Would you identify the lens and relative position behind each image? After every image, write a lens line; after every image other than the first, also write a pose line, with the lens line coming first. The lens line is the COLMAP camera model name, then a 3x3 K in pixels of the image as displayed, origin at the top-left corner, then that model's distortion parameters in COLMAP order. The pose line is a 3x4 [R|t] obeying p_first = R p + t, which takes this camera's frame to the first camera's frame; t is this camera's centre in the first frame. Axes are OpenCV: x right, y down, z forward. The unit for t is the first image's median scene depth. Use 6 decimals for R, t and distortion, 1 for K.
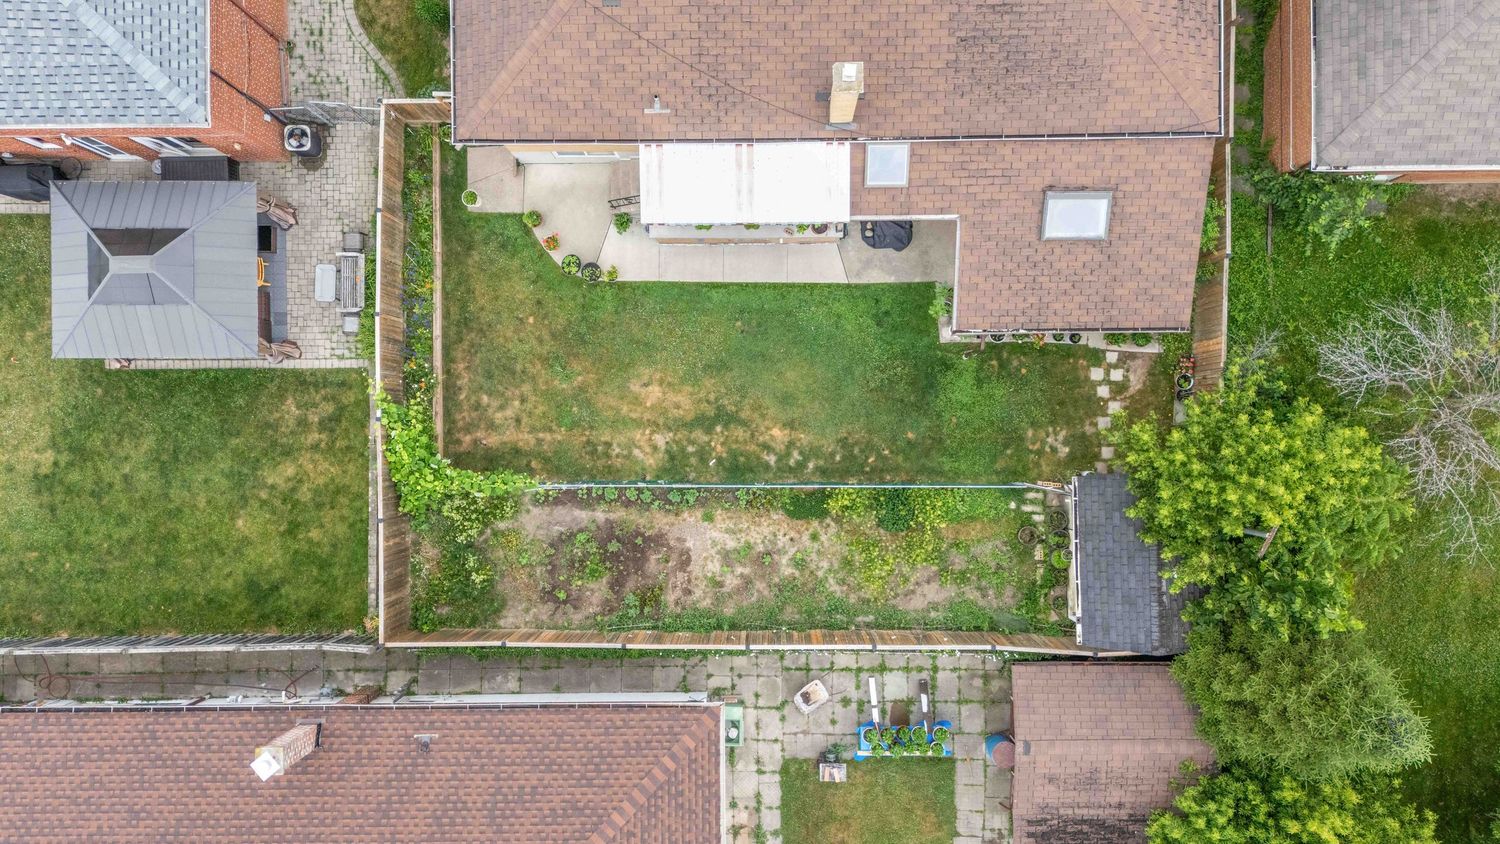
lens RADIAL K [[1107.9, 0, 753.0], [0, 1107.9, 419.0], [0, 0, 1]] dist [0.097887, -0.125636]
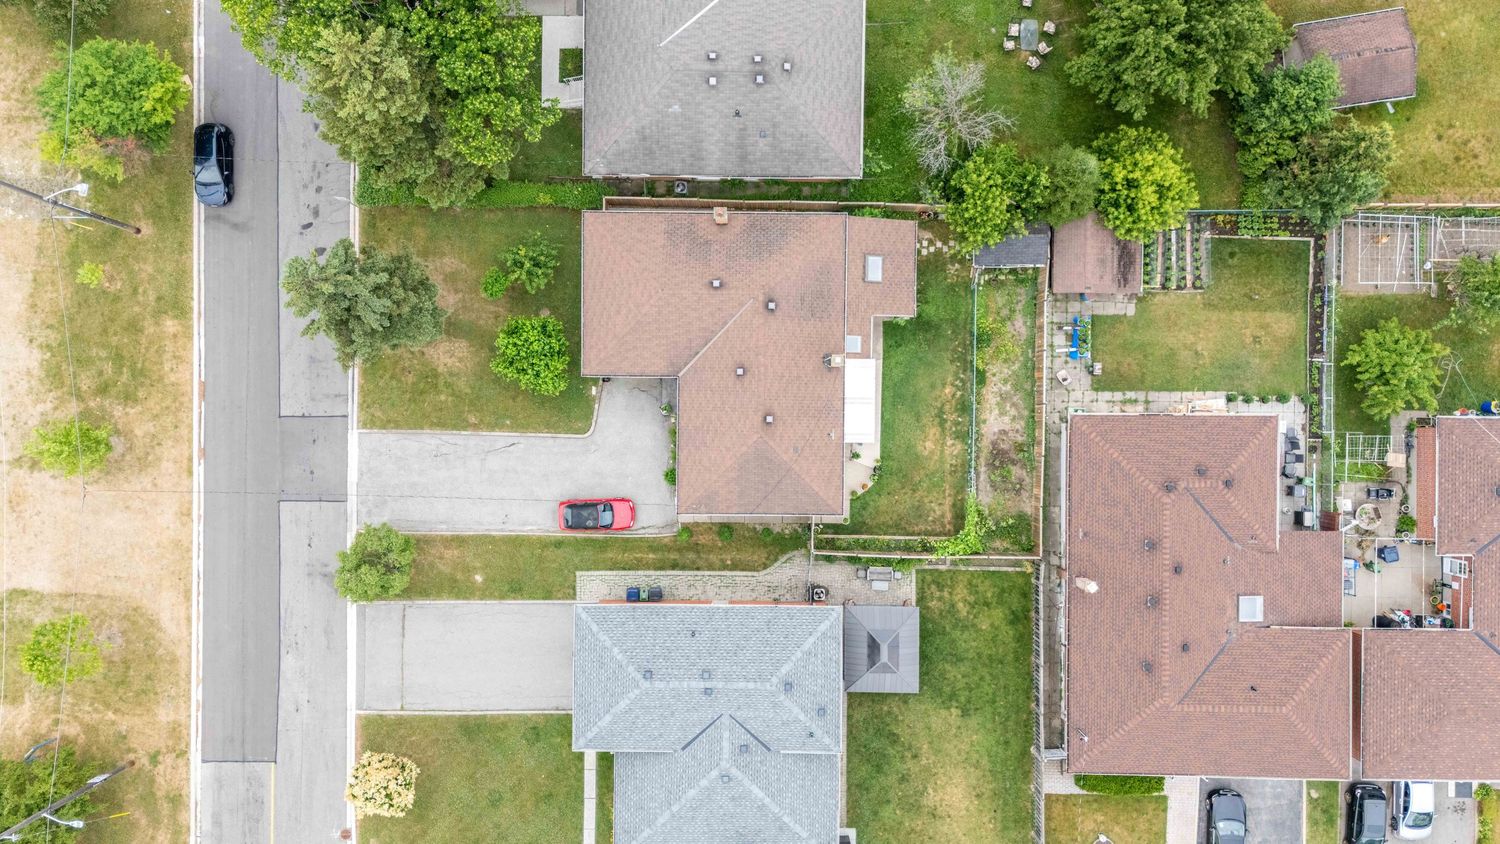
lens RADIAL K [[1106.8, 0, 740.8], [0, 1106.8, 421.4], [0, 0, 1]] dist [0.087855, -0.078009]
pose [[0.014723, -0.999760, 0.016212, -0.085007], [0.999873, 0.014621, -0.006406, -0.398571], [0.006168, 0.016304, 0.999848, -1.290094]]
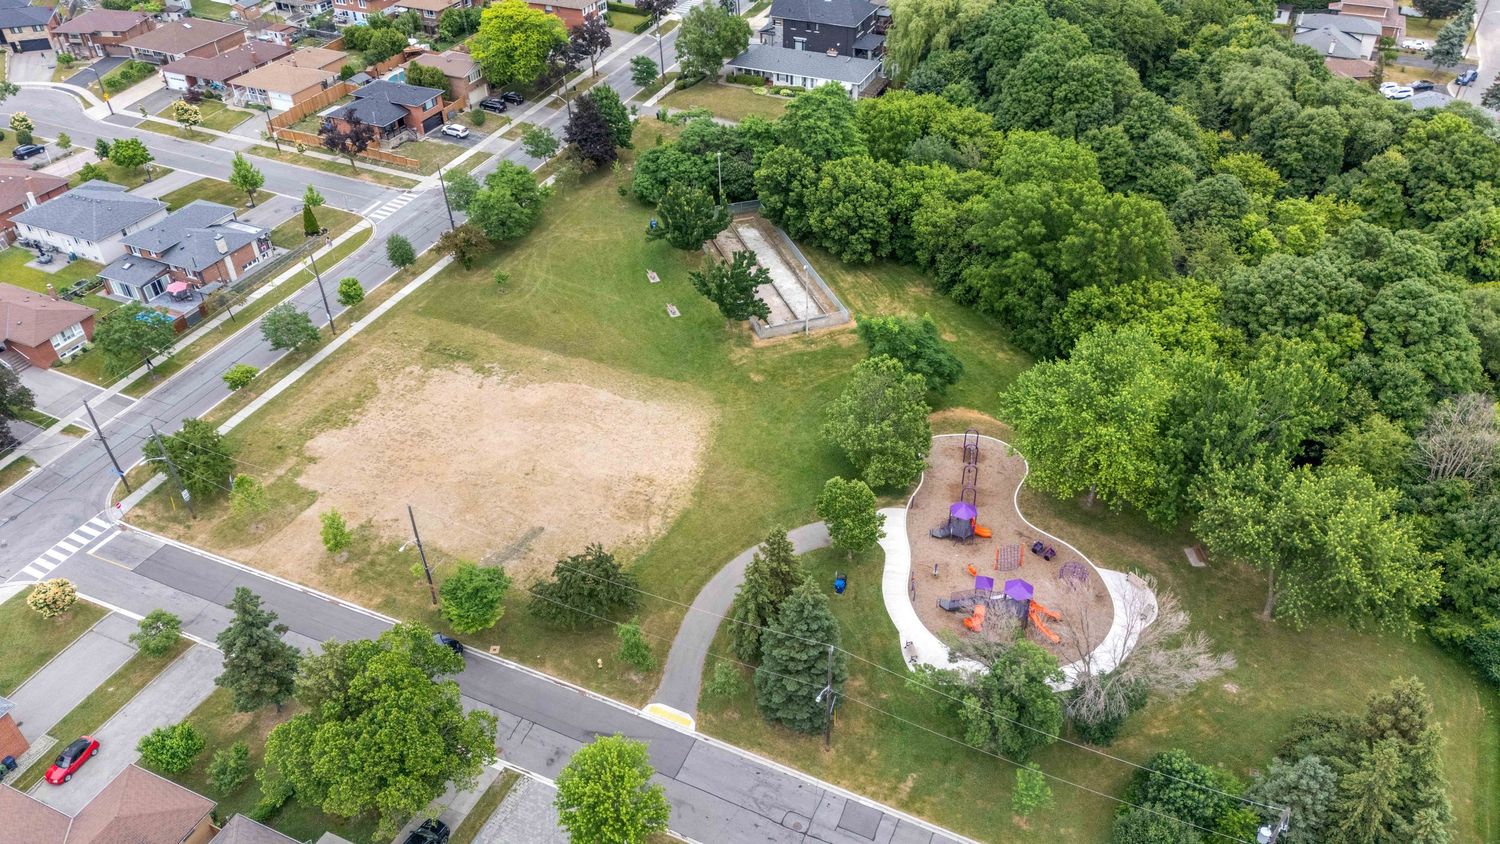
lens RADIAL K [[1091.6, 0, 750.0], [0, 1091.6, 422.0], [0, 0, 1]] dist [0.063995, -0.047628]
pose [[0.909695, 0.252176, -0.329942, 2.371764], [-0.415234, 0.563751, -0.713979, 0.232795], [0.005957, 0.786507, 0.617553, -1.793904]]
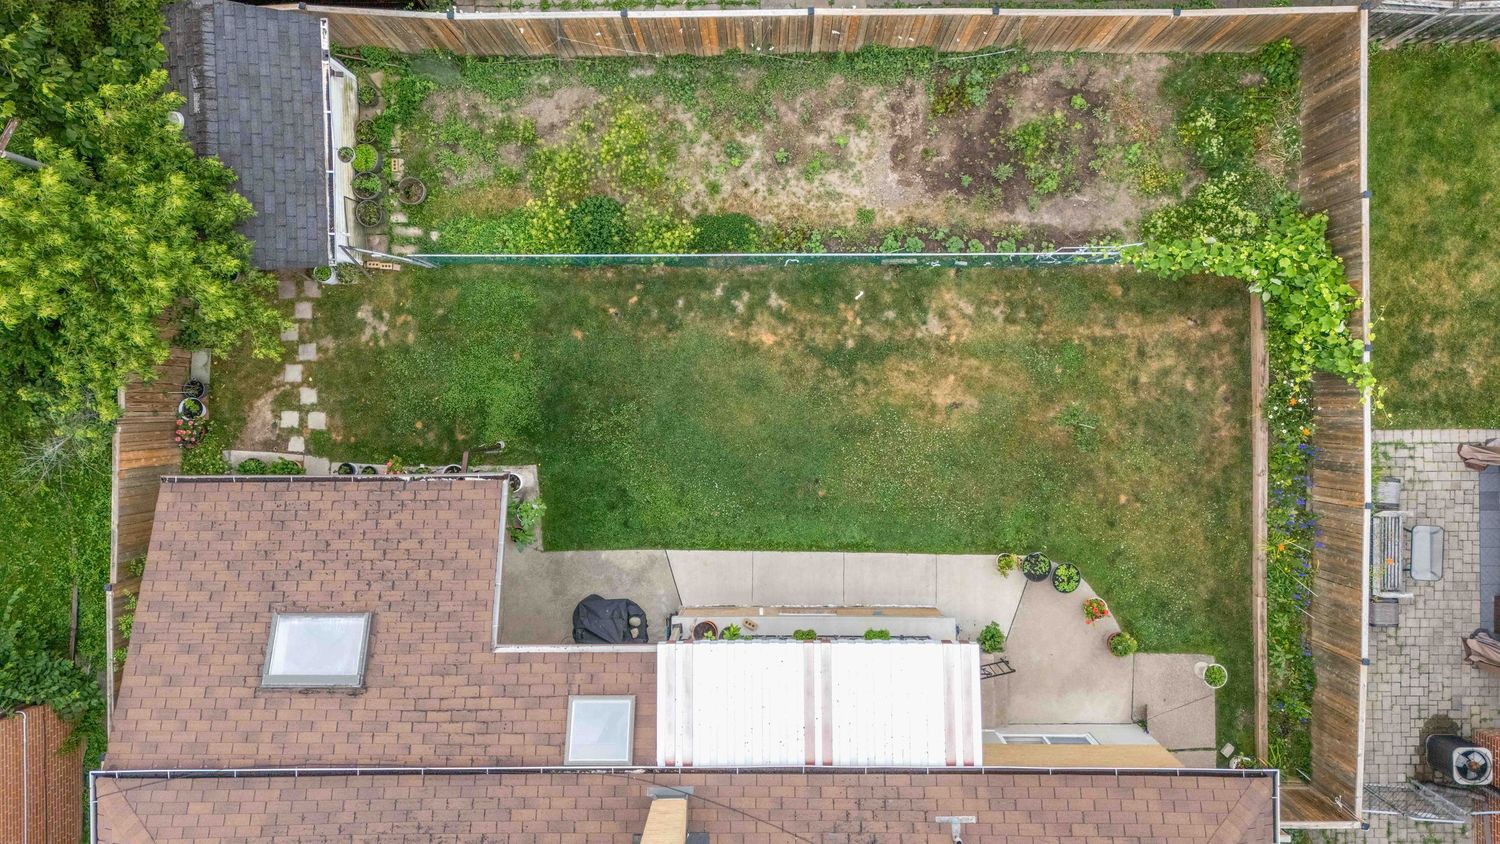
lens RADIAL K [[1091.6, 0, 750.0], [0, 1091.6, 422.0], [0, 0, 1]] dist [0.063995, -0.047628]
pose [[-0.999418, 0.000486, 0.034104, 0.008997], [-0.000660, -0.999987, -0.005097, -0.037756], [0.034102, -0.005117, 0.999405, 0.309064]]
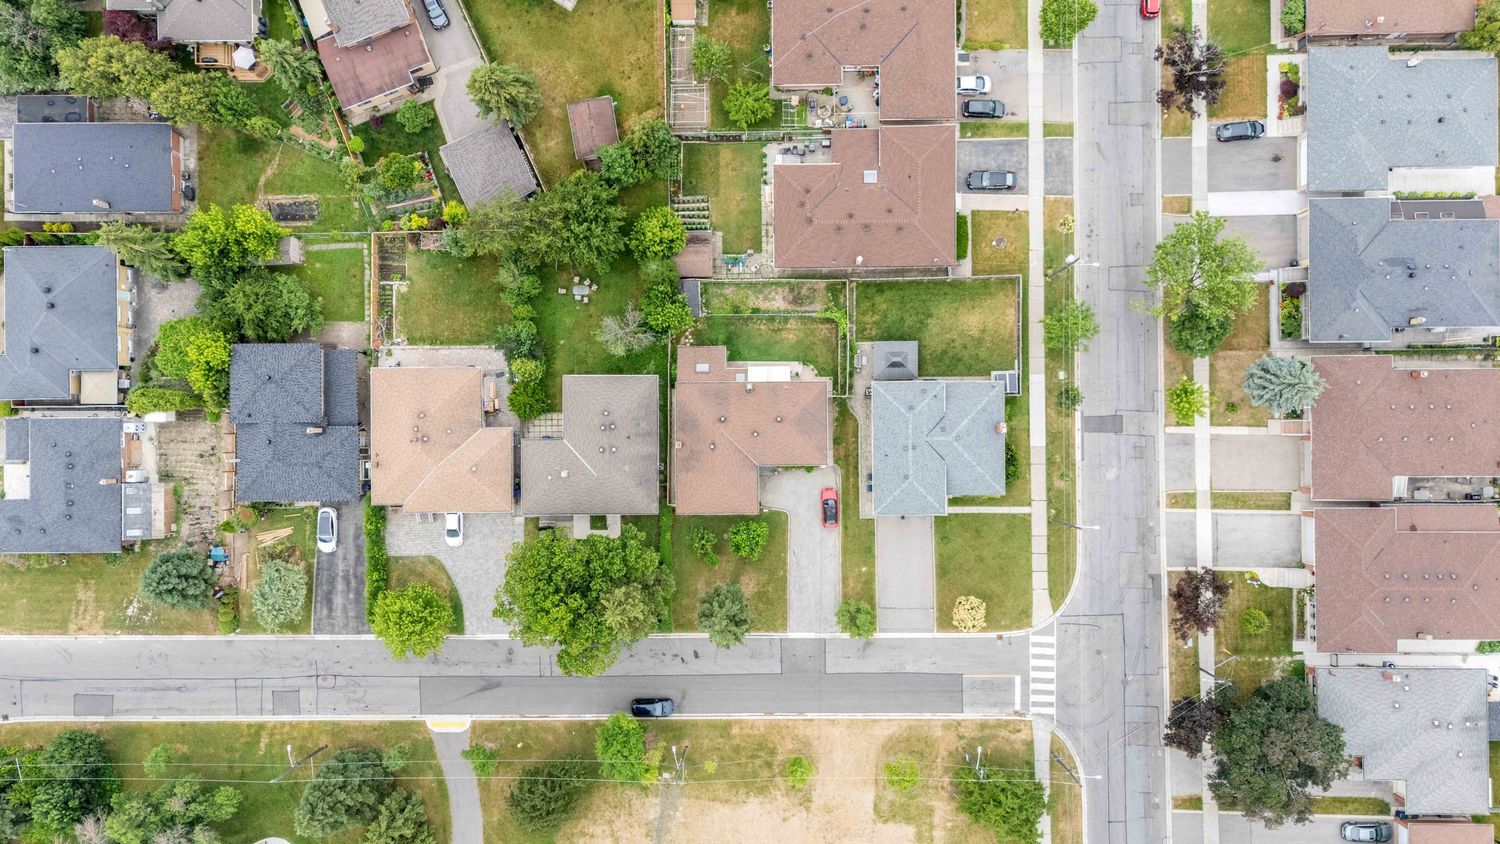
lens RADIAL K [[1107.9, 0, 753.0], [0, 1107.9, 419.0], [0, 0, 1]] dist [0.097887, -0.125636]
pose [[-0.999243, 0.001201, 0.038894, -0.111019], [-0.000462, -0.999820, 0.018981, -0.436716], [0.038909, 0.018949, 0.999063, -3.409674]]
